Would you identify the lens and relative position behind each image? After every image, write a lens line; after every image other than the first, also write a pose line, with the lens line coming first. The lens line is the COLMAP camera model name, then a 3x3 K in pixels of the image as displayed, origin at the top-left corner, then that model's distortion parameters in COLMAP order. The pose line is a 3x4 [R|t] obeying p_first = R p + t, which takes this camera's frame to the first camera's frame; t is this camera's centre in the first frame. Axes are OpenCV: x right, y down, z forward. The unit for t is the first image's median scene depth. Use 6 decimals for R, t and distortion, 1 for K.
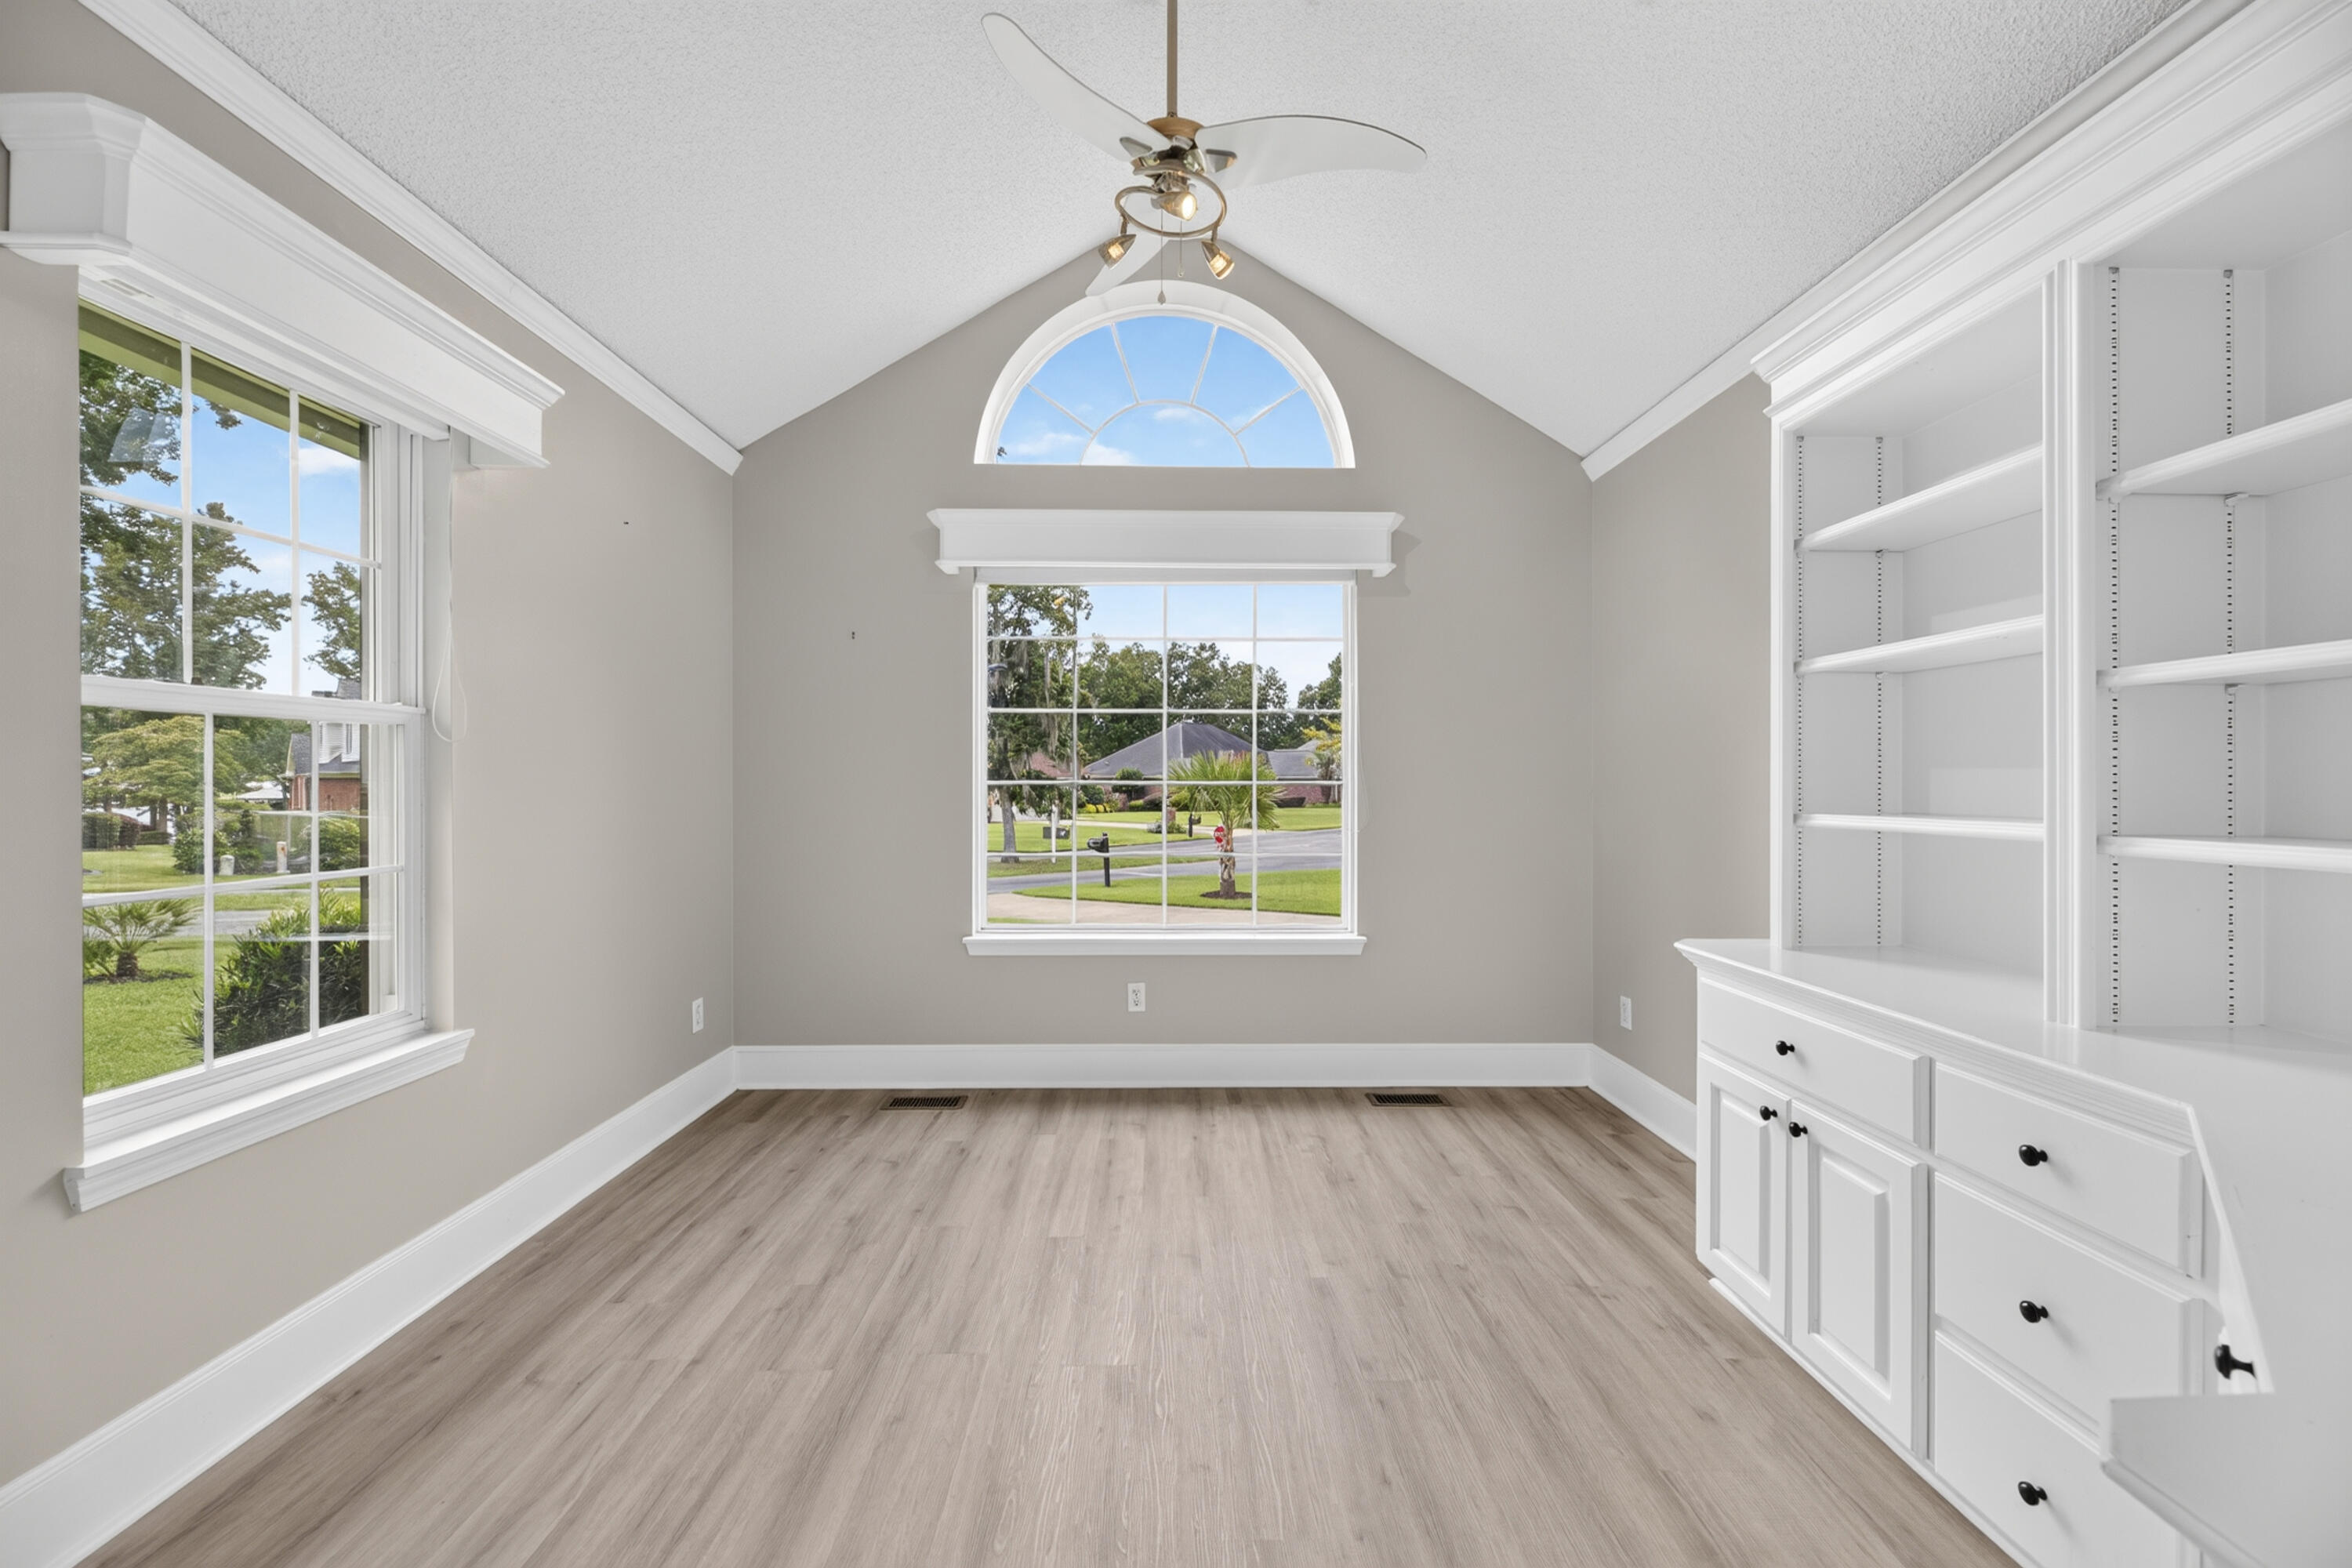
lens RADIAL K [[959.1, 0, 1180.5], [0, 959.1, 780.0], [0, 0, 1]] dist [0.004378, 0.000134]
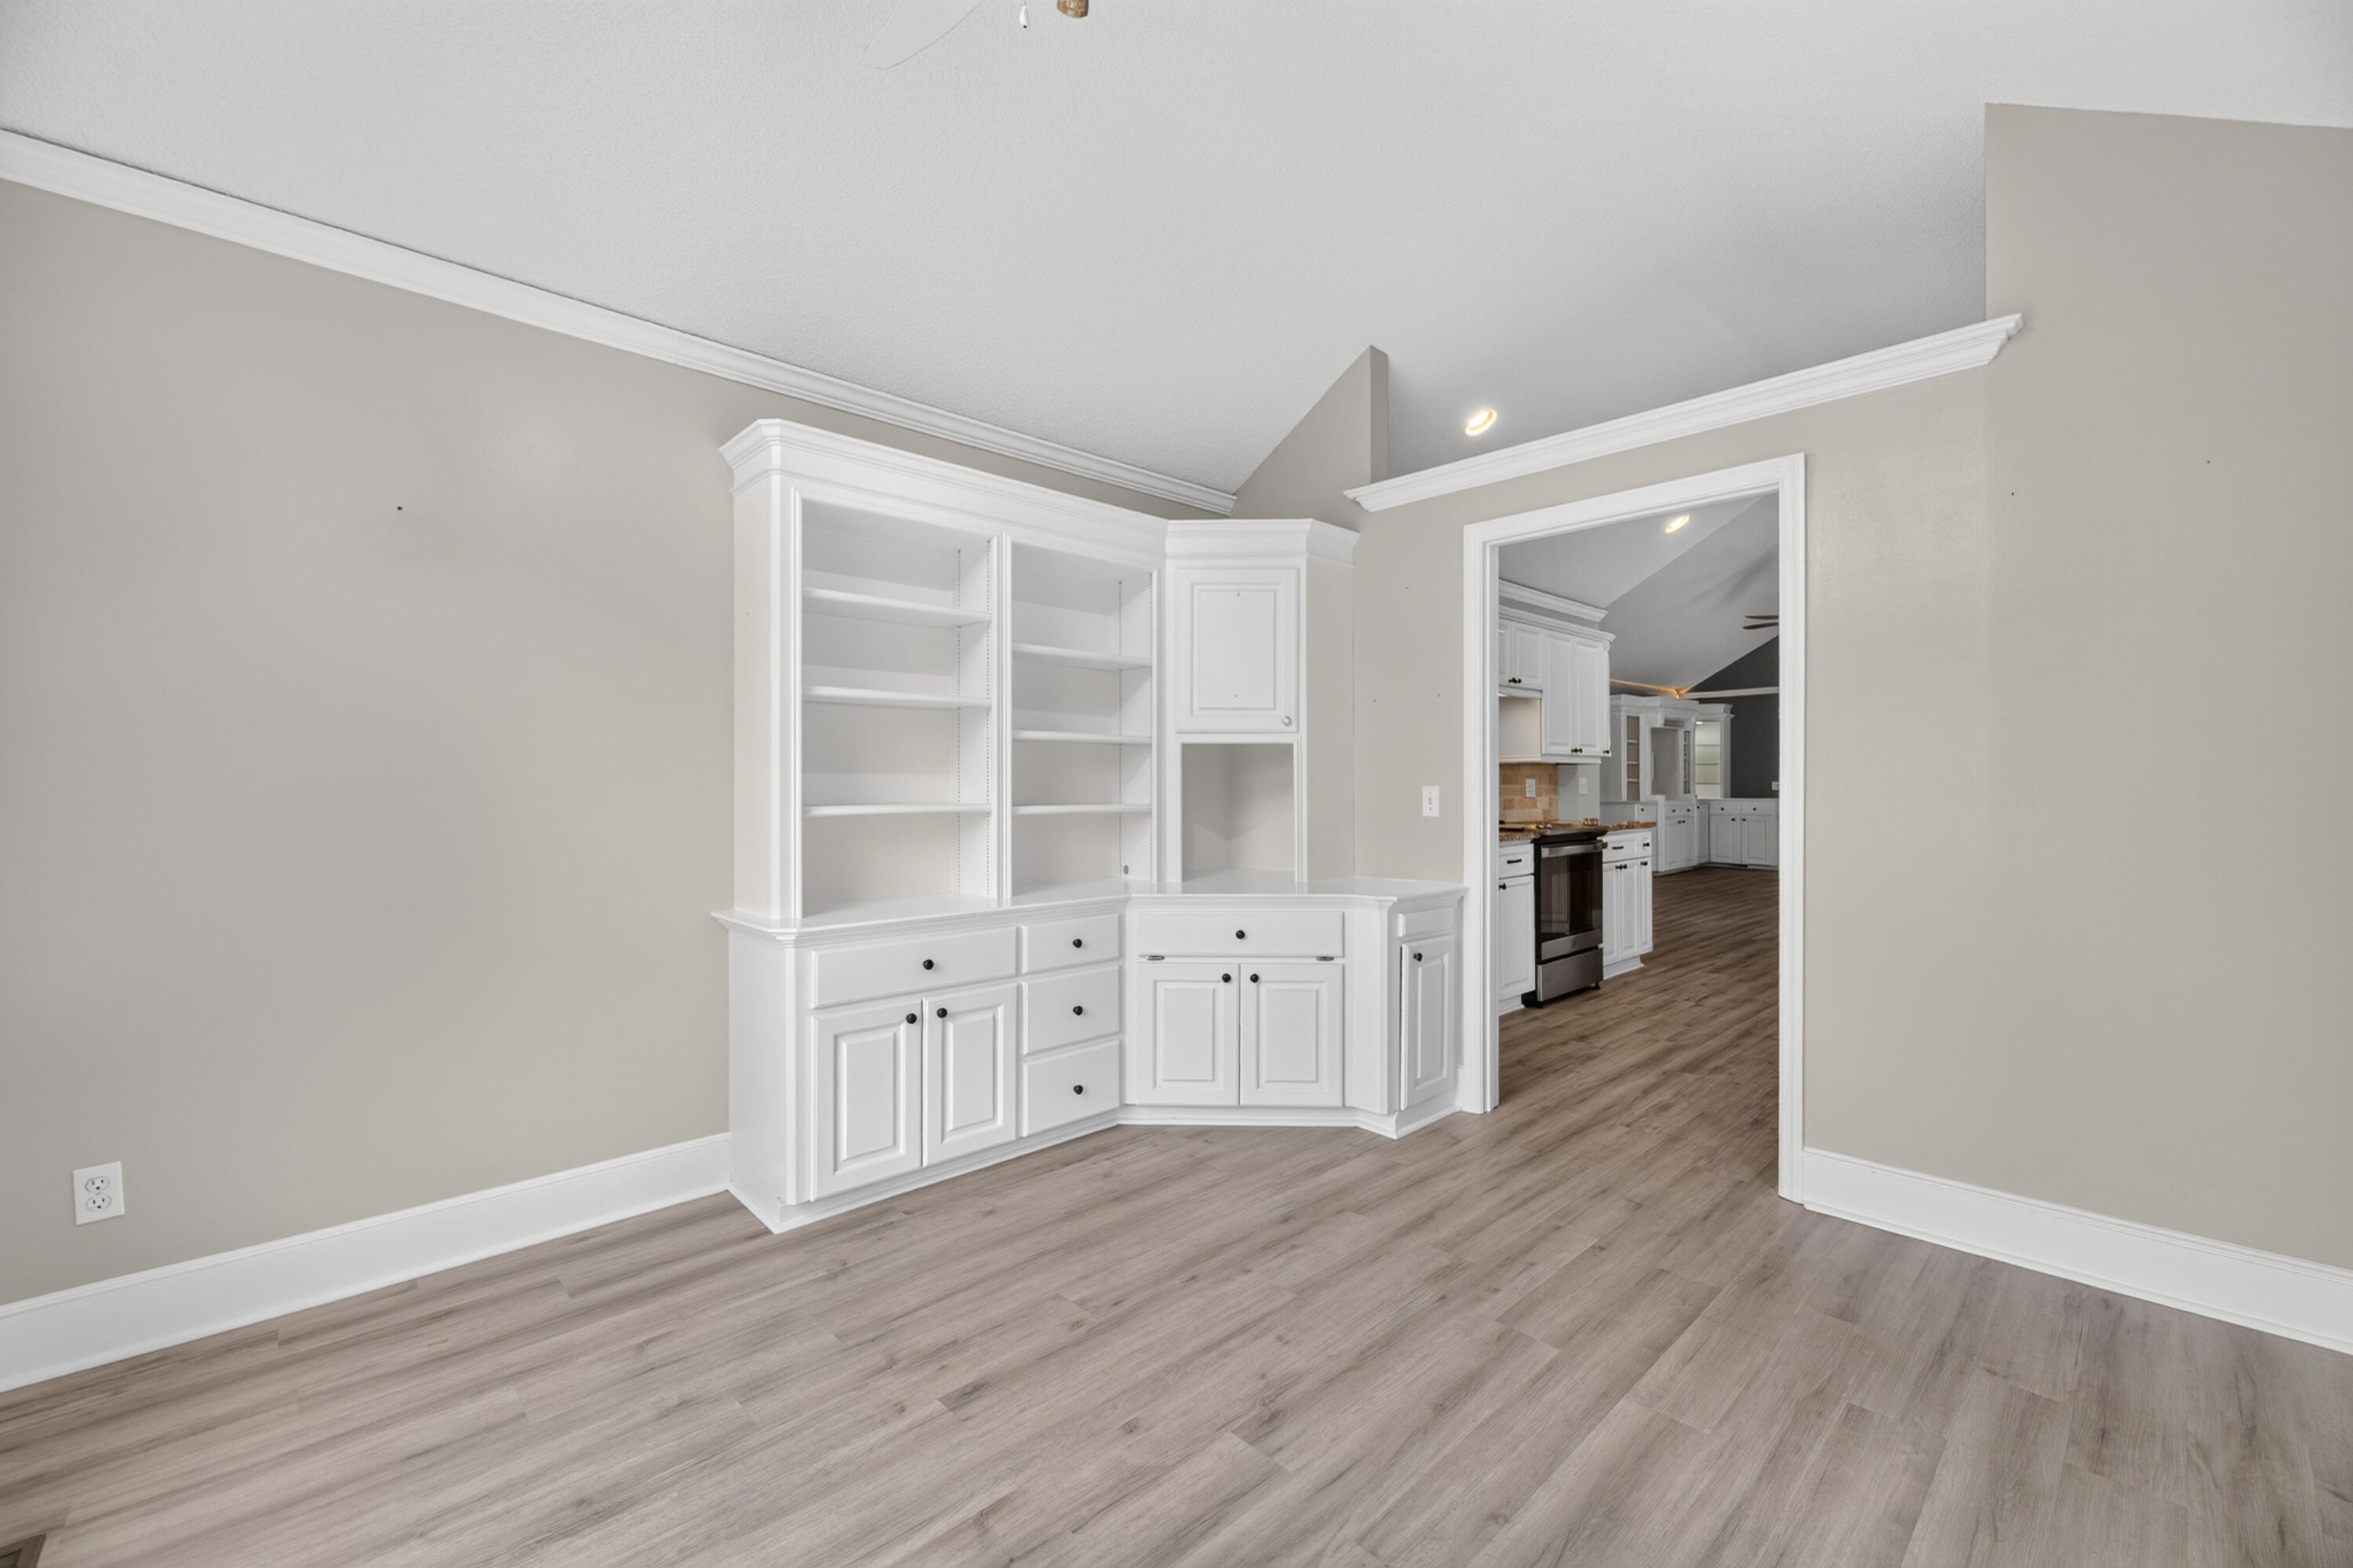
lens RADIAL K [[959.6, 0, 1187.3], [0, 959.6, 784.3], [0, 0, 1]] dist [0.004378, 0.000134]
pose [[-0.682657, -0.002125, 0.730736, -0.531163], [-0.005107, 0.999985, -0.001864, 0.004663], [-0.730721, -0.005004, -0.682657, 1.294133]]
